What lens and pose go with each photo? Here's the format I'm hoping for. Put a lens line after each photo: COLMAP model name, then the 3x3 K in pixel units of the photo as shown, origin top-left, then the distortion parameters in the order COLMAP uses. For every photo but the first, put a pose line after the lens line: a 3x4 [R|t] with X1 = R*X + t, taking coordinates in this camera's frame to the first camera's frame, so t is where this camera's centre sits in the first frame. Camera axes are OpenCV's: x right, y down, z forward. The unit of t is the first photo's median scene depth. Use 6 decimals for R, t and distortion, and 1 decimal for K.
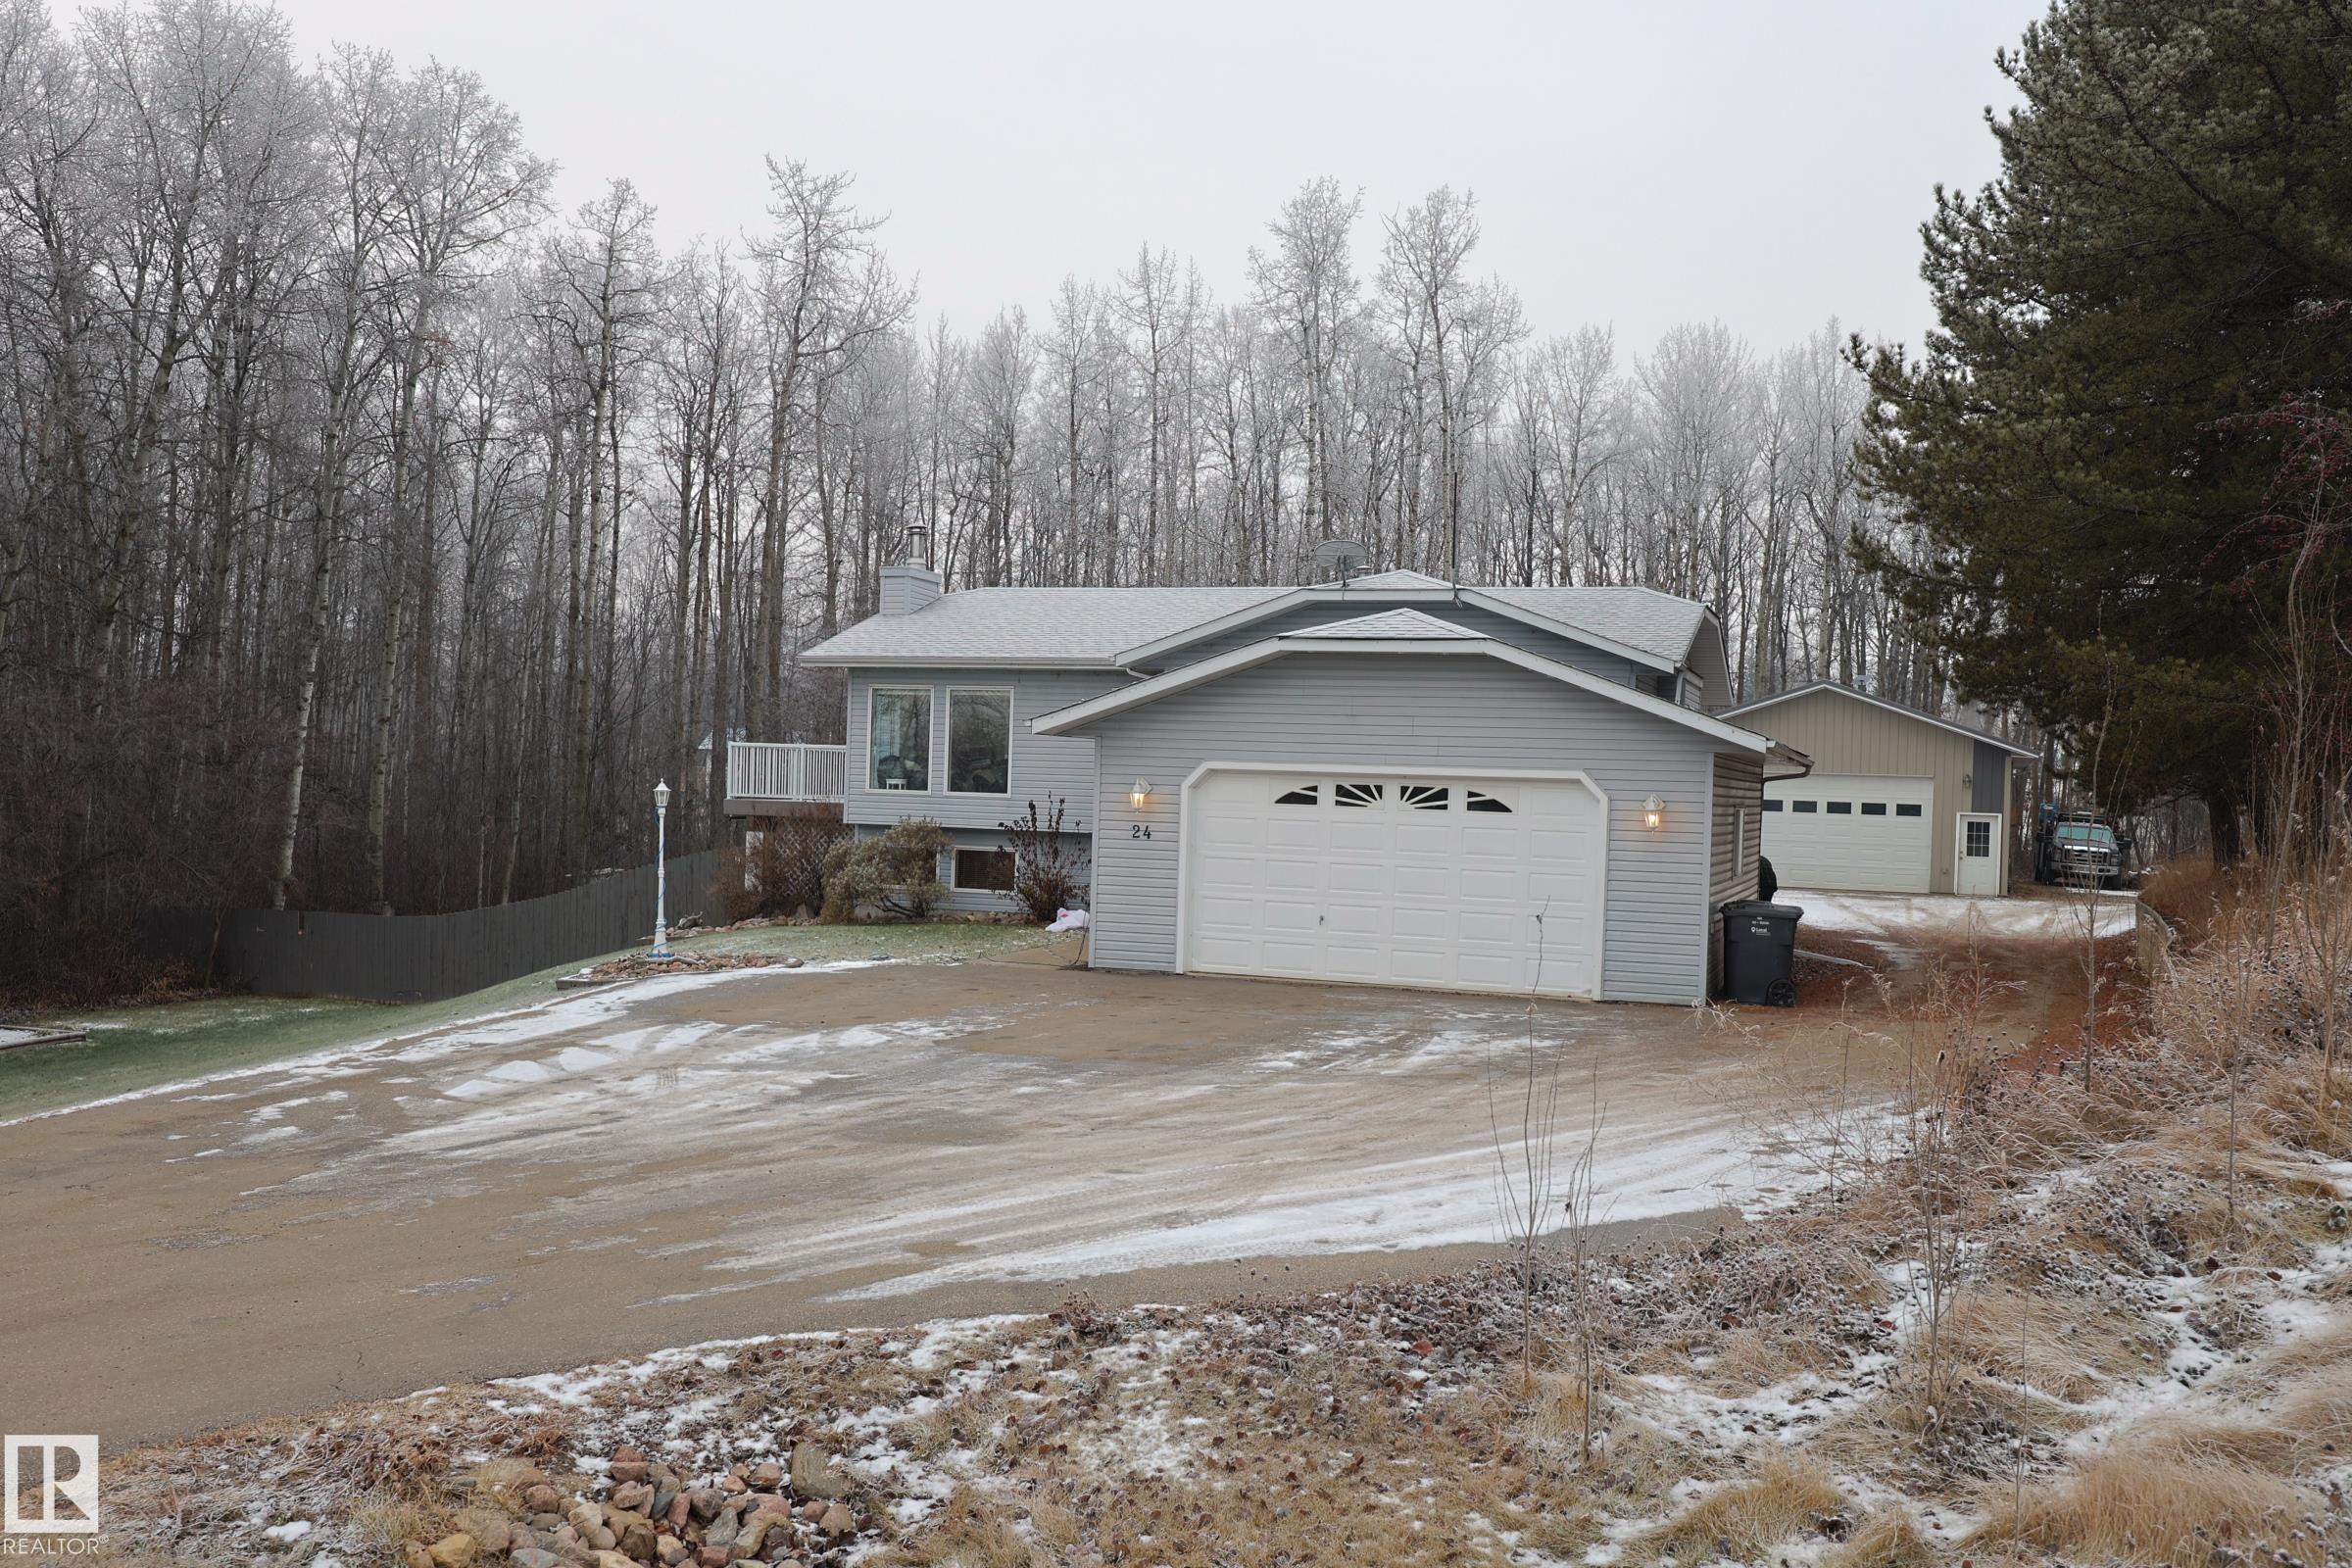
lens RADIAL K [[2092.7, 0, 1172.5], [0, 2092.7, 784.2], [0, 0, 1]] dist [0.016569, 0.003979]
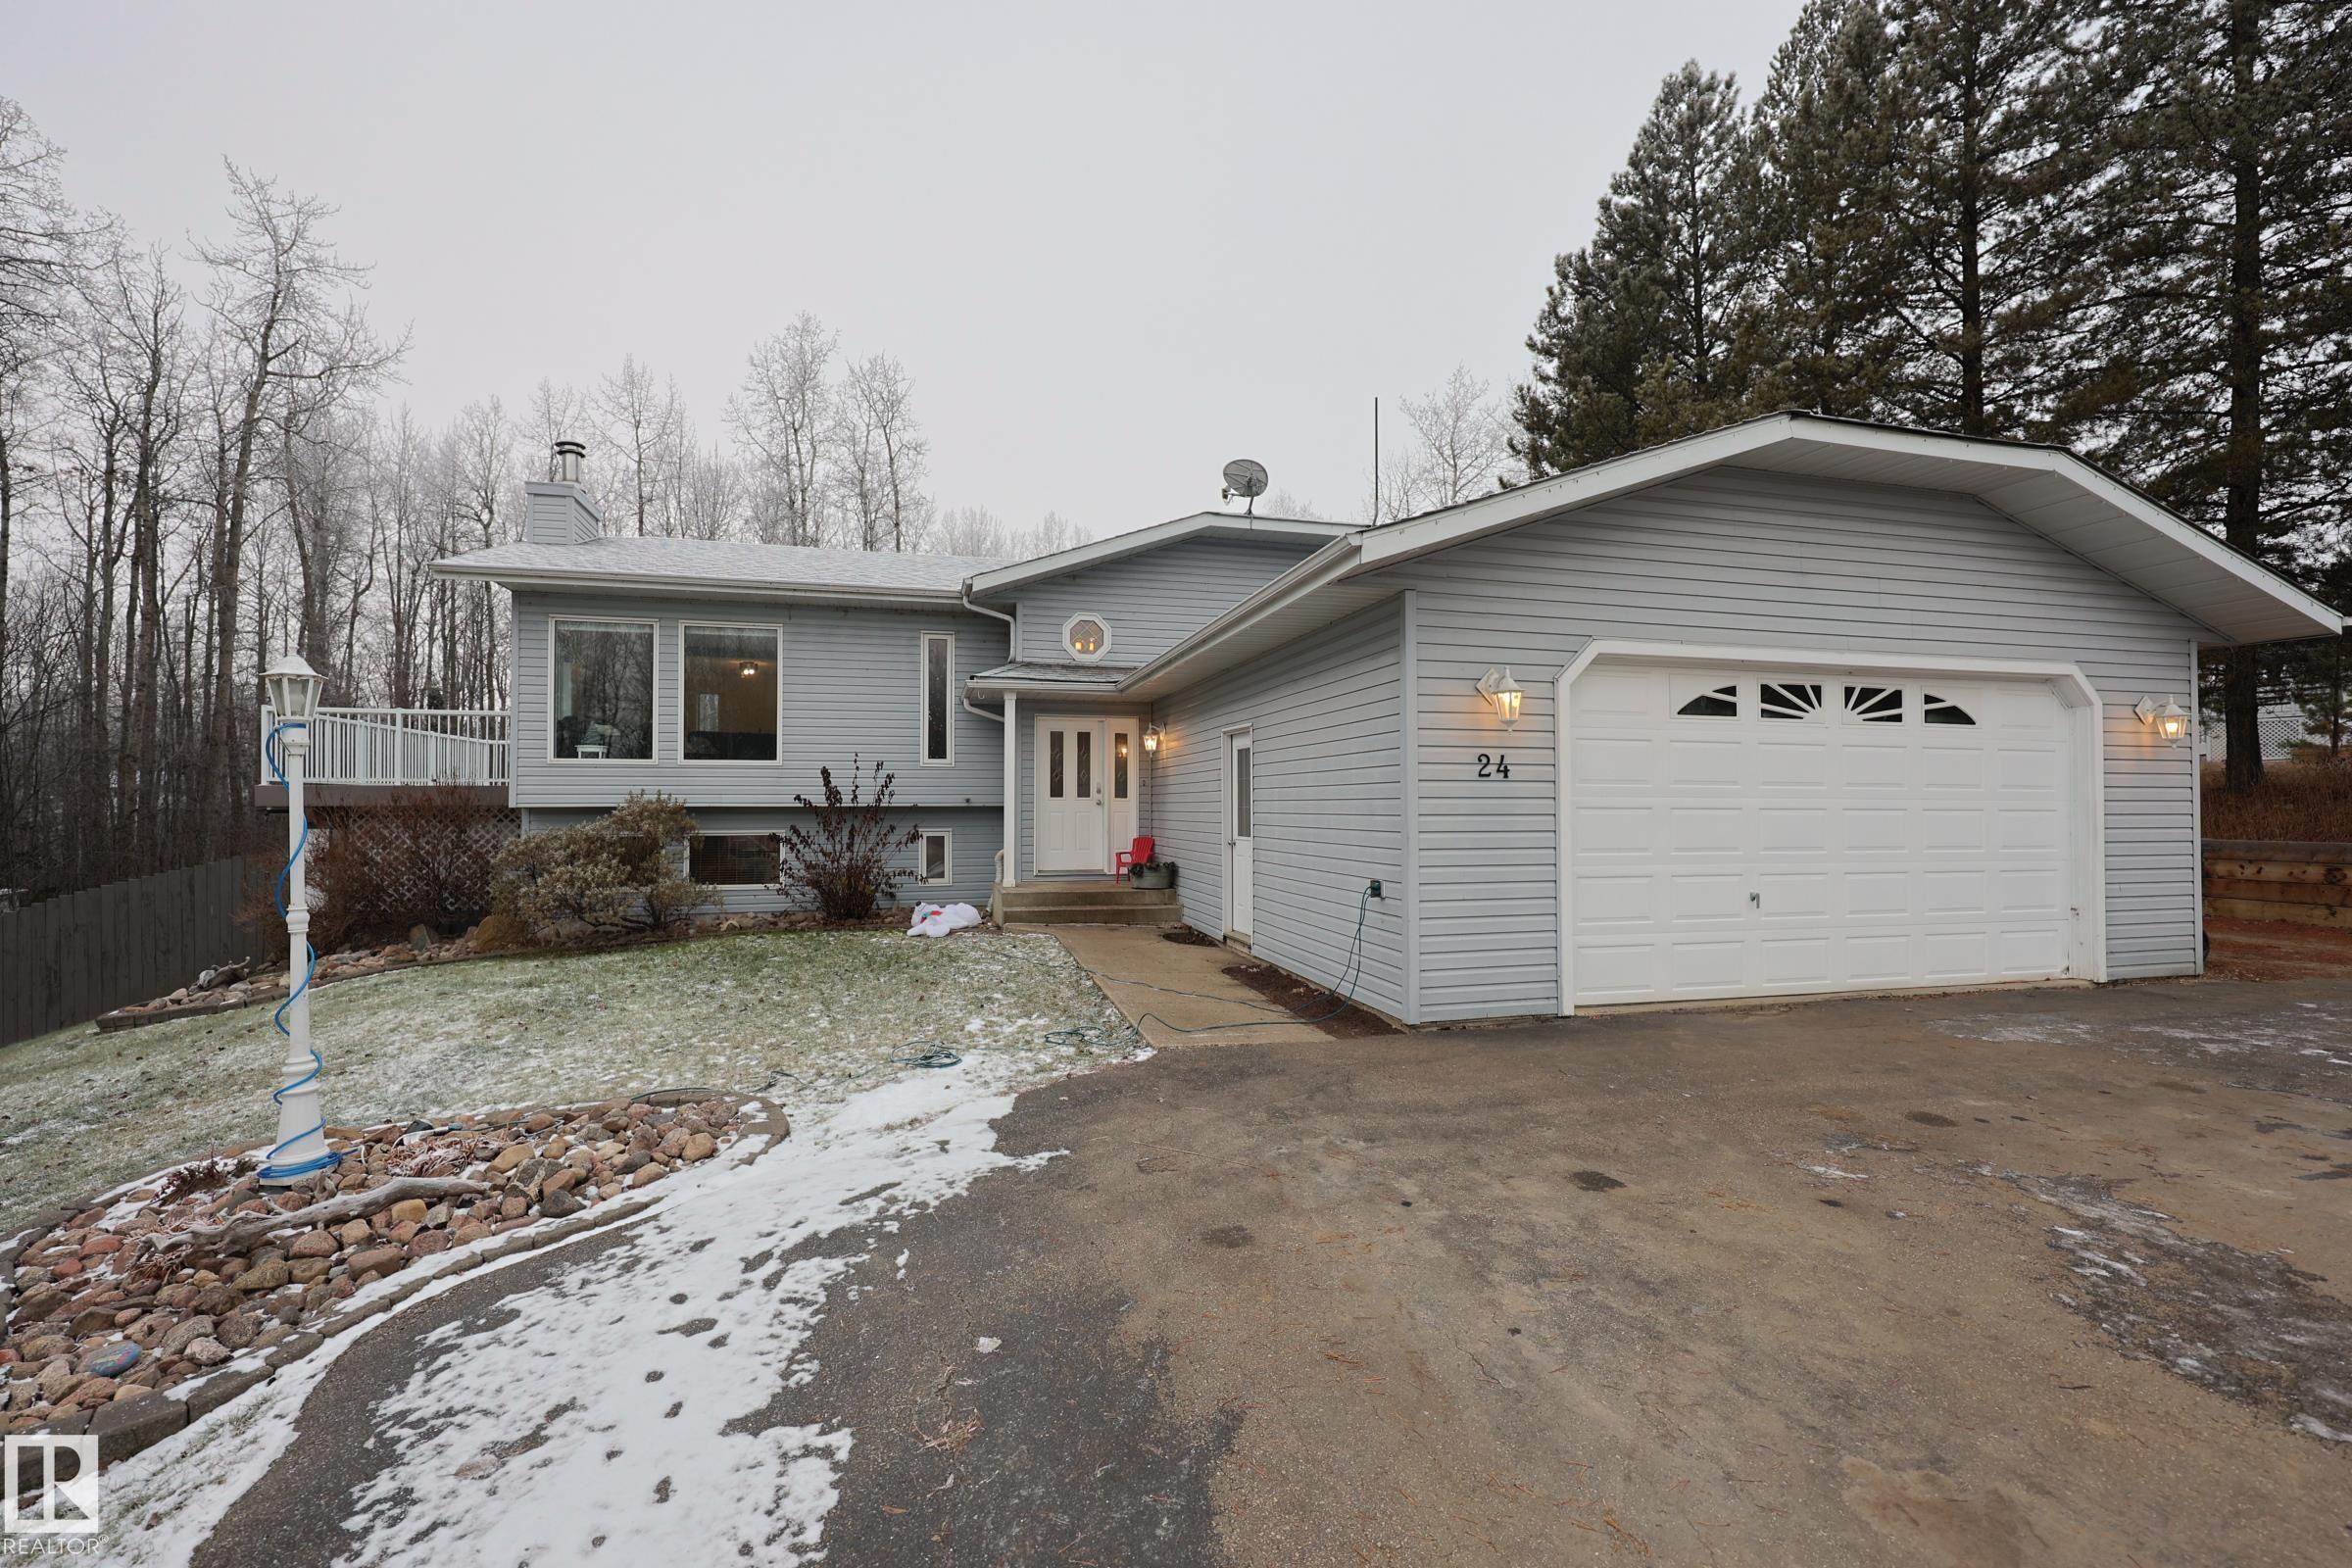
lens RADIAL K [[997.3, 0, 1178.3], [0, 997.3, 789.8], [0, 0, 1]] dist [-0.002400, 0.000637]
pose [[0.818704, -0.021685, 0.573806, -0.169984], [0.026943, 0.999637, -0.000665, 0.019584], [-0.573583, 0.016005, 0.818991, 0.608857]]
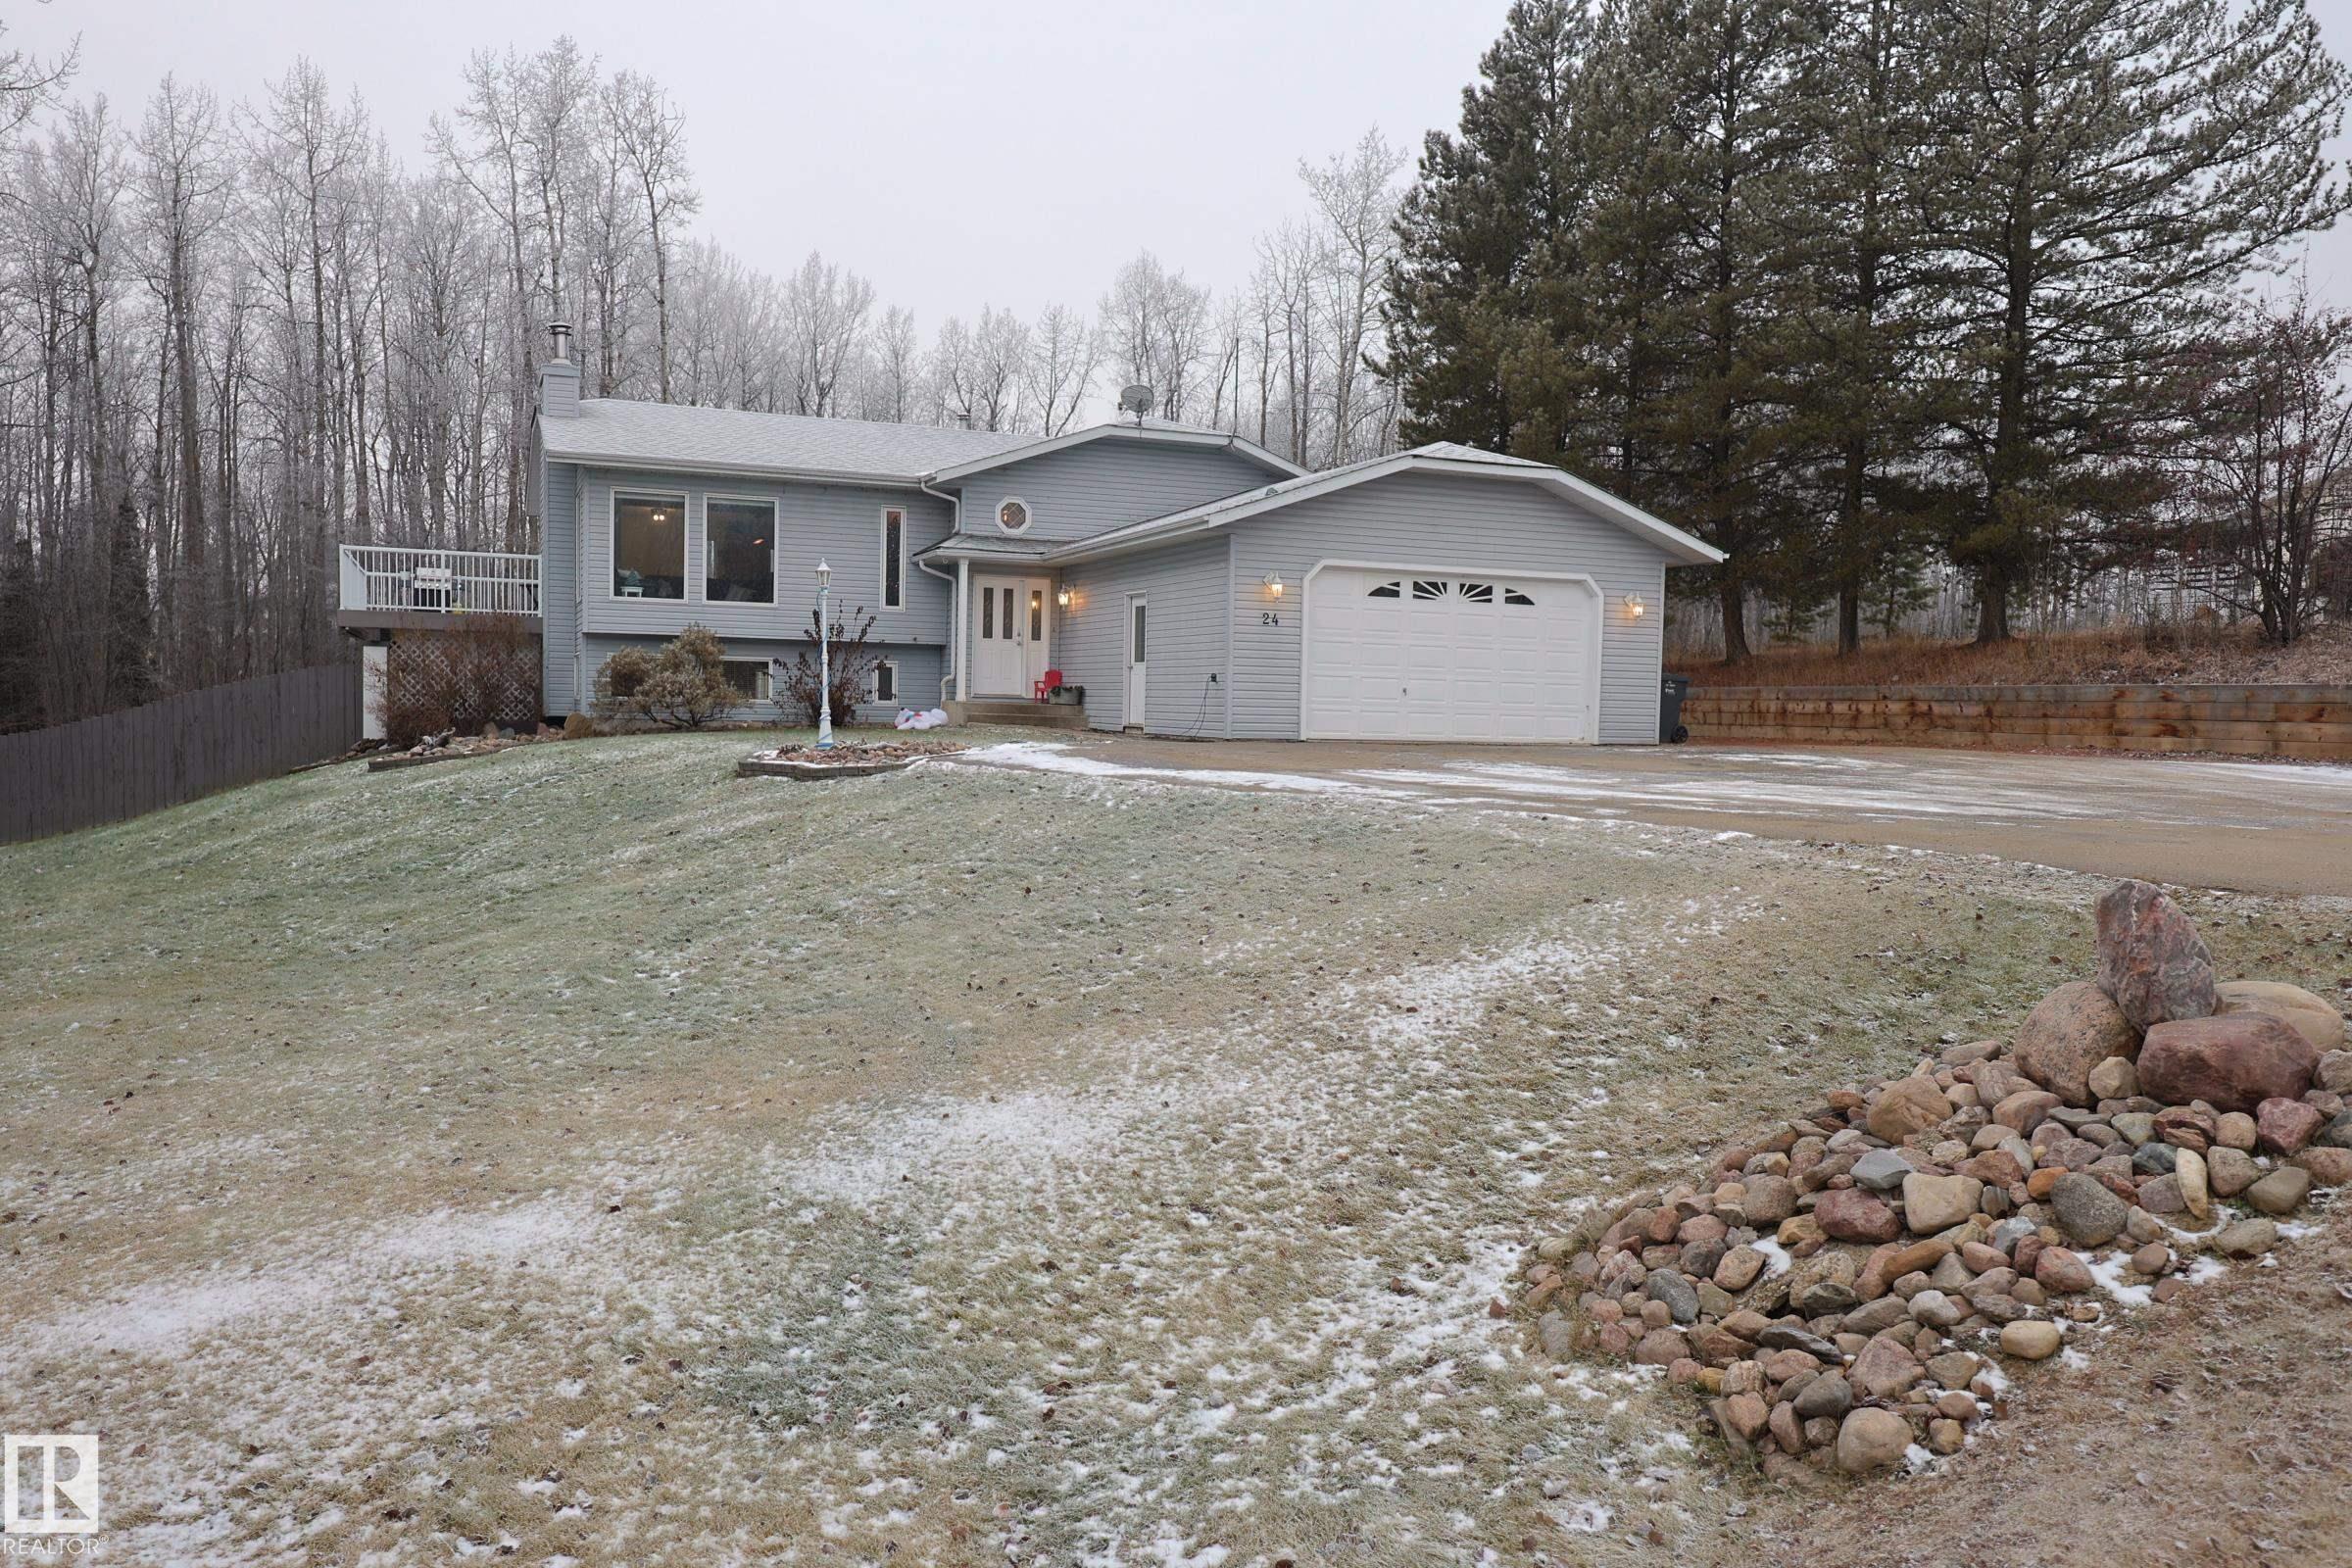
lens RADIAL K [[1699.6, 0, 1188.0], [0, 1699.6, 774.4], [0, 0, 1]] dist [0.029064, -0.002494]
pose [[0.728714, -0.043744, 0.683419, -0.500983], [0.001707, 0.998071, 0.062064, 0.036302], [-0.684816, -0.044060, 0.727383, 0.256942]]
